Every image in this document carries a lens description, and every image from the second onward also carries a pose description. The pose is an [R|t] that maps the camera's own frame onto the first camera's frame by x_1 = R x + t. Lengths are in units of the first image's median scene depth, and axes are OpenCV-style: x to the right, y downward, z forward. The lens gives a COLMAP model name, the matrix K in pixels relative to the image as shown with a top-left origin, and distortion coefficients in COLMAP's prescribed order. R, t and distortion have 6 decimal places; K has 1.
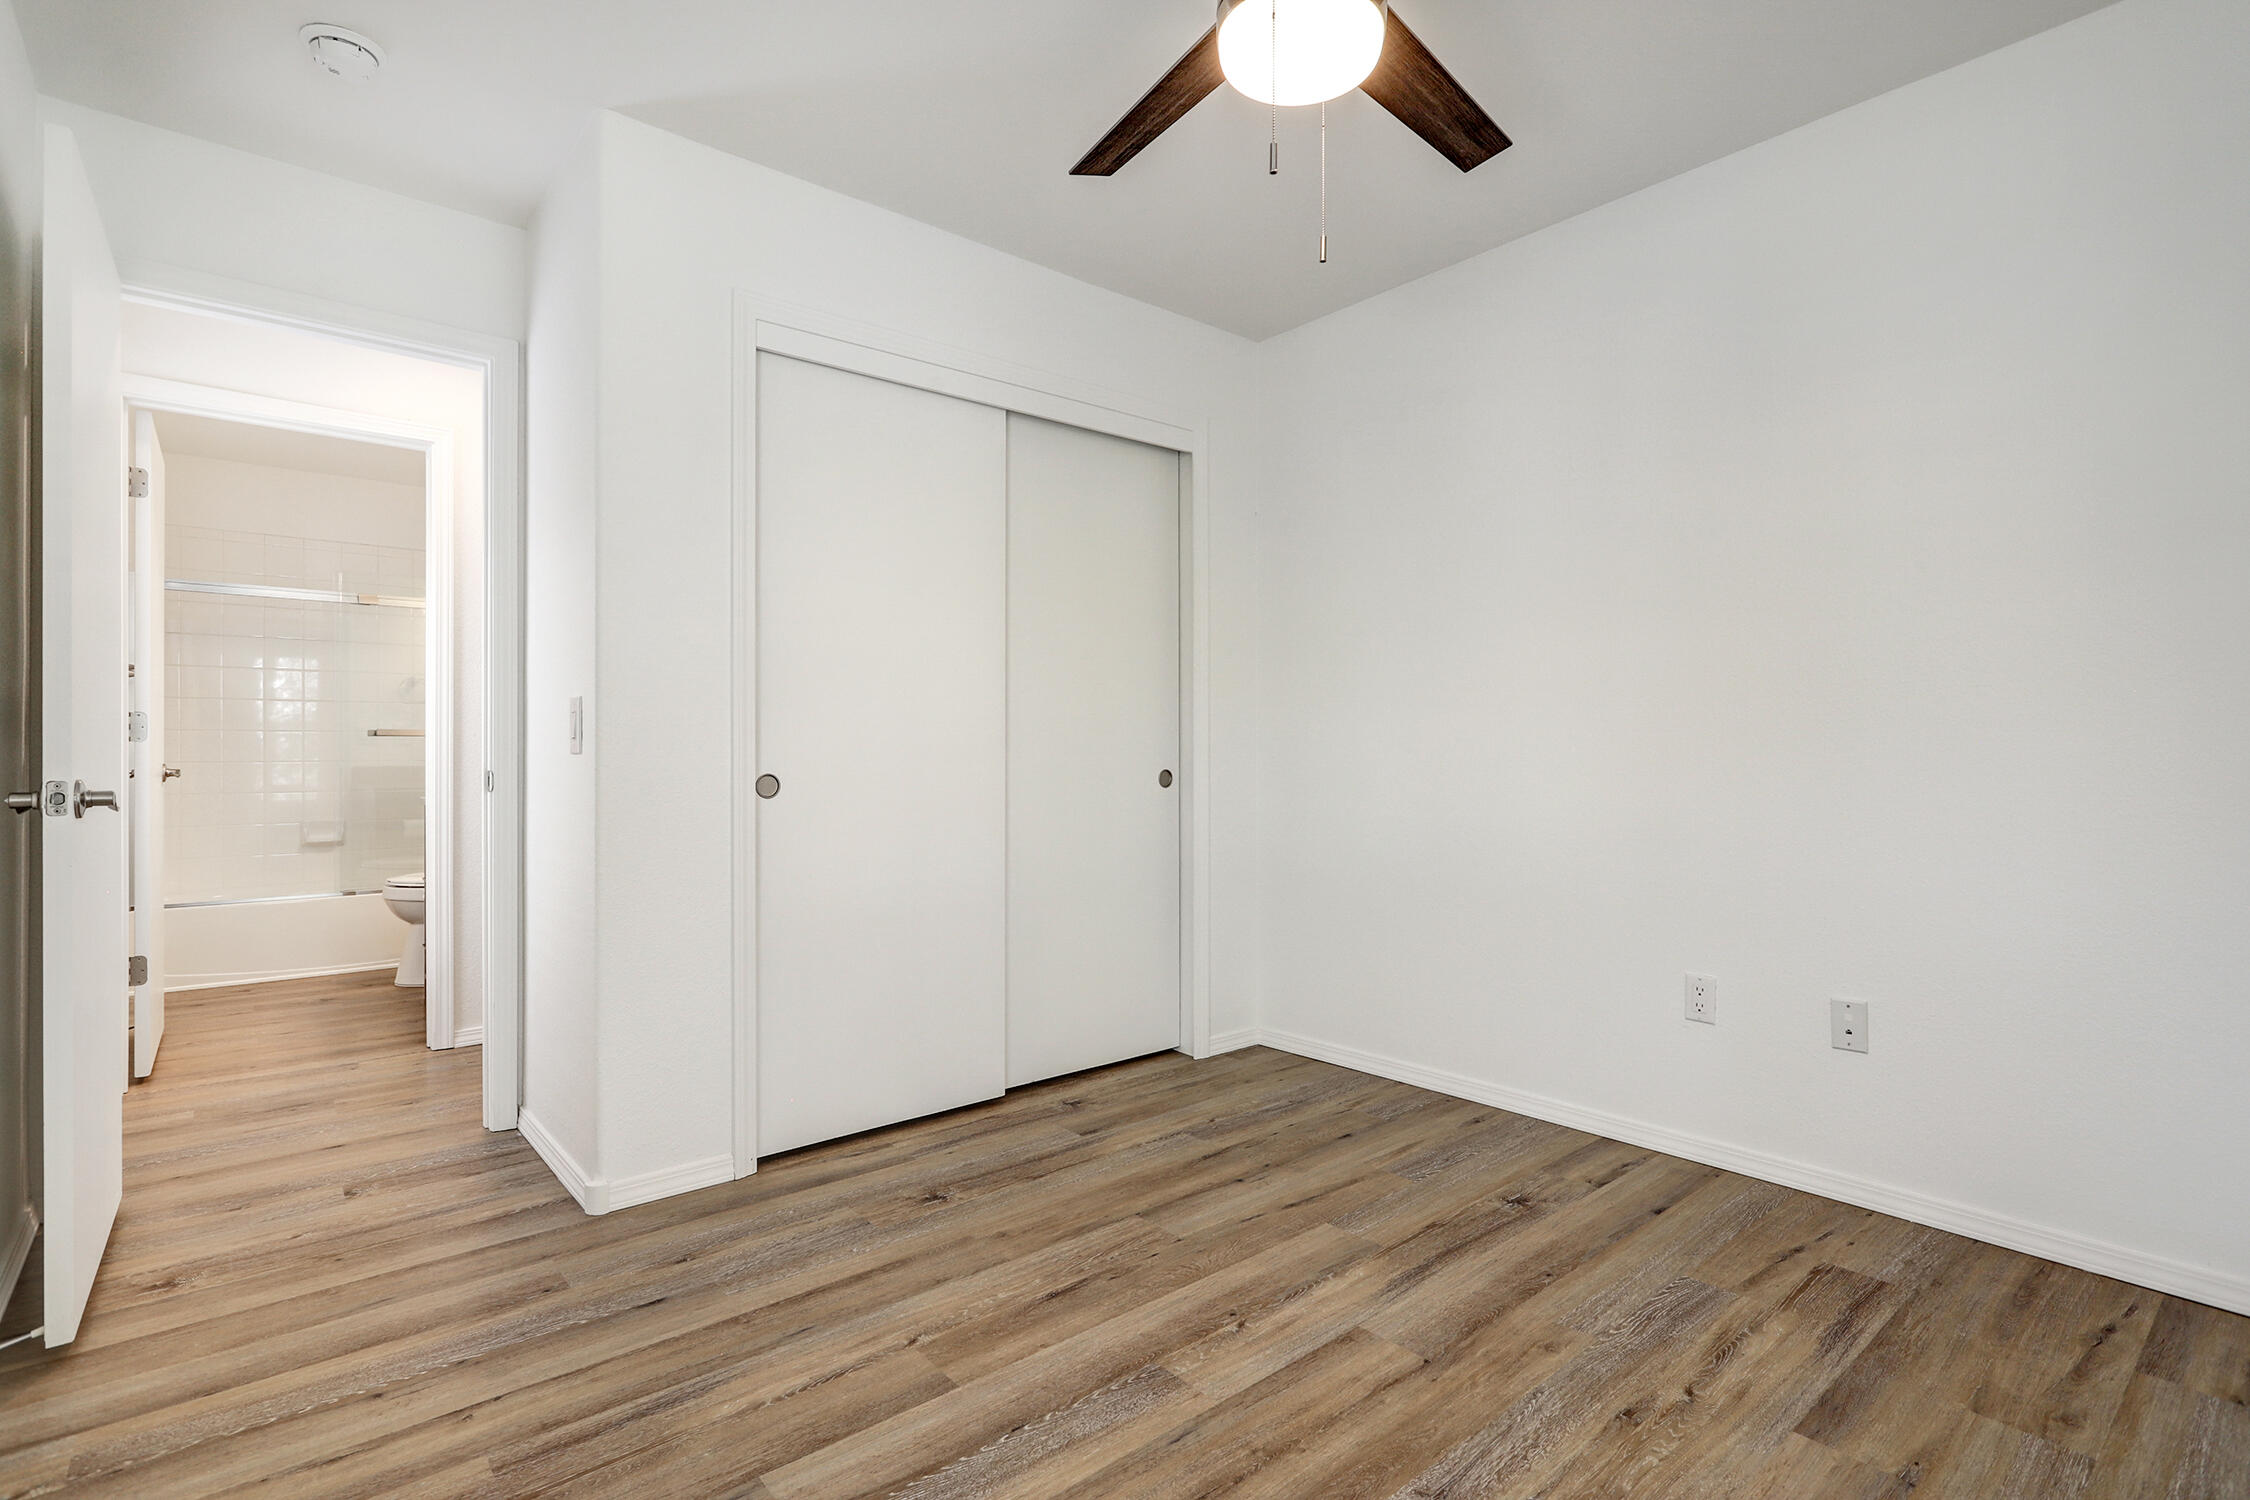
lens RADIAL K [[1066.0, 0, 1133.1], [0, 1066.0, 753.9], [0, 0, 1]] dist [-0.003063, 0.000528]
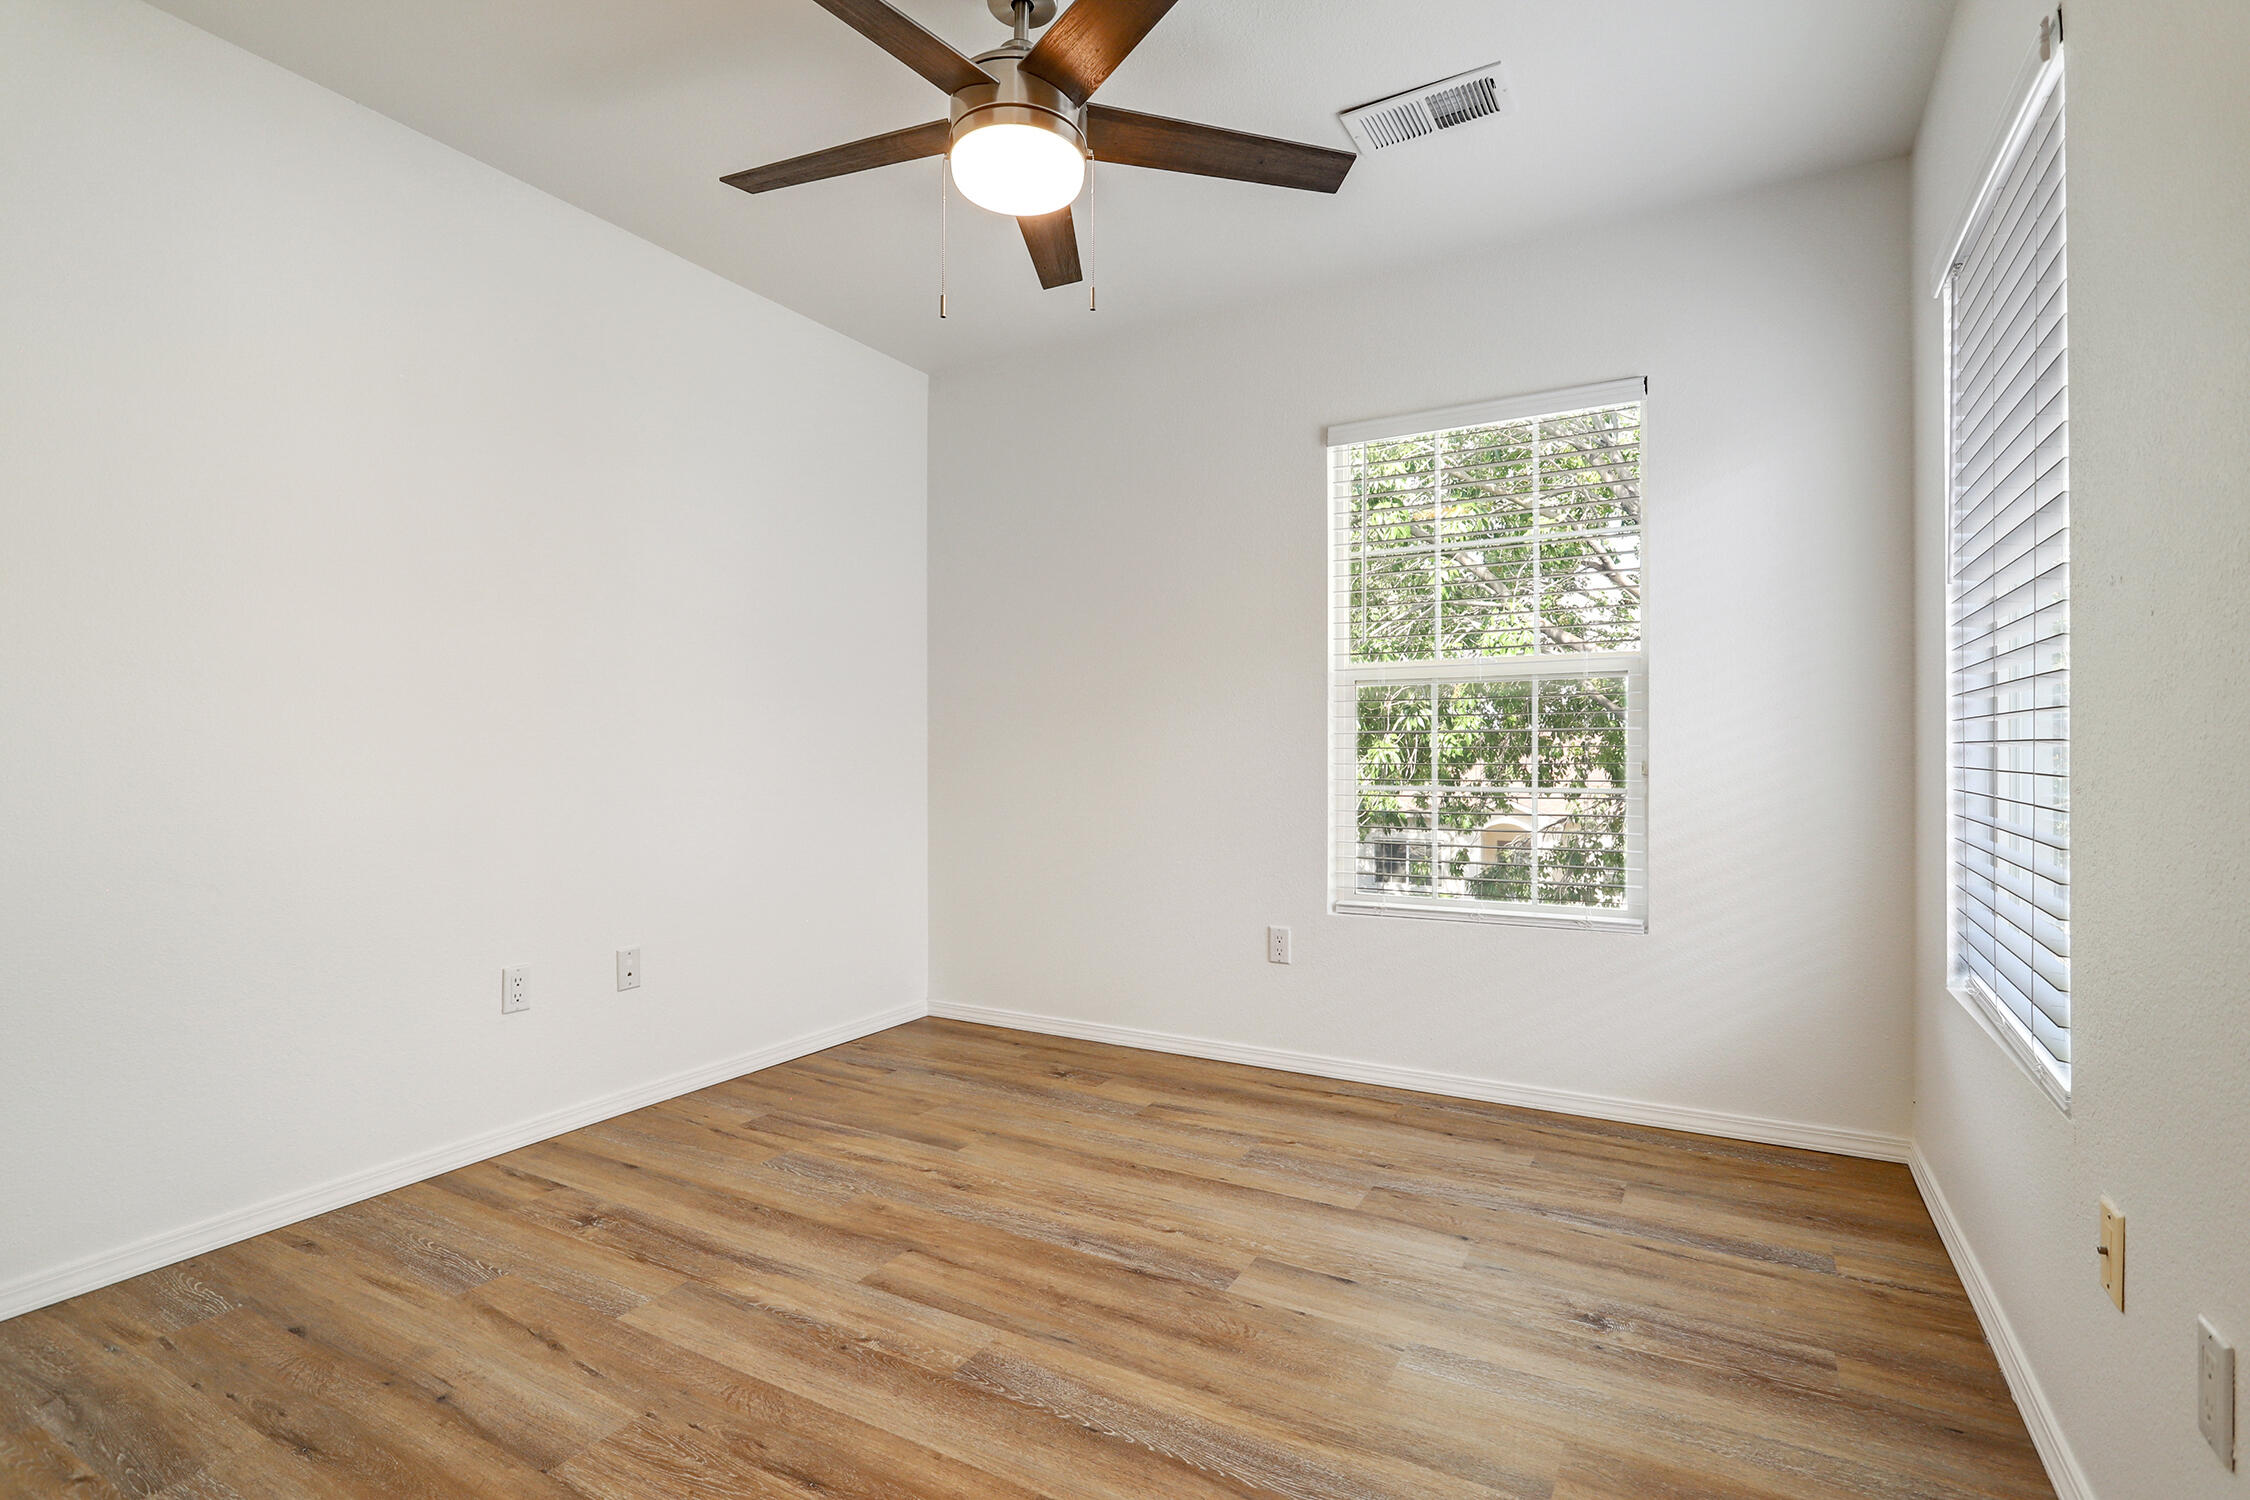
lens RADIAL K [[1066.0, 0, 1133.1], [0, 1066.0, 753.9], [0, 0, 1]] dist [-0.003063, 0.000528]
pose [[-0.349351, 0.000948, 0.936991, -0.810896], [0.002584, 0.999997, -0.000049, 0.004346], [-0.936988, 0.002405, -0.349352, 1.009674]]
